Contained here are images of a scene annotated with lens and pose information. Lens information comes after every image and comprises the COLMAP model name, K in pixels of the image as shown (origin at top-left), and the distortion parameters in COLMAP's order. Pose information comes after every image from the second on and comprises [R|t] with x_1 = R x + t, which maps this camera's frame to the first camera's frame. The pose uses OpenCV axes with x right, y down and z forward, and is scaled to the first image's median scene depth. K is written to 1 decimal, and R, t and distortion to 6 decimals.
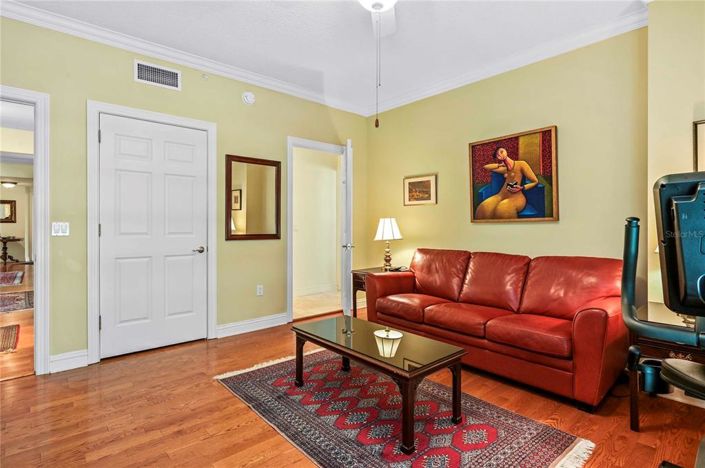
lens RADIAL K [[361.6, 0, 352.5], [0, 361.6, 234.0], [0, 0, 1]] dist [-0.001966, -0.000158]
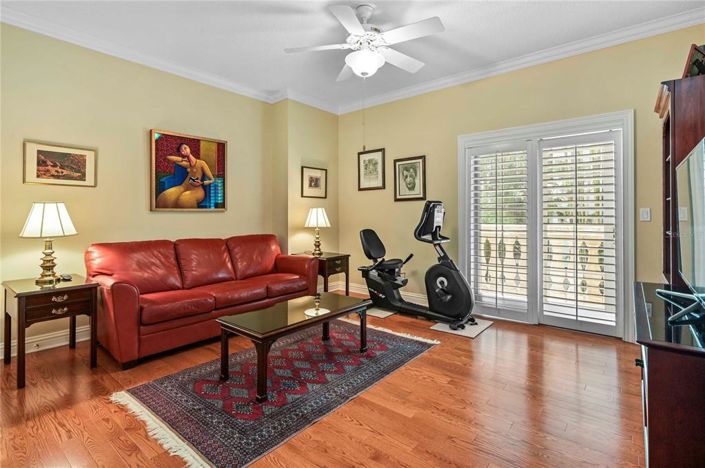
lens RADIAL K [[345.7, 0, 352.6], [0, 345.7, 215.6], [0, 0, 1]] dist [0.001623, 0.000227]
pose [[-0.164420, -0.001850, 0.986389, -0.728104], [0.022727, 0.999726, 0.005664, -0.013544], [-0.986129, 0.023349, -0.164333, 0.673581]]
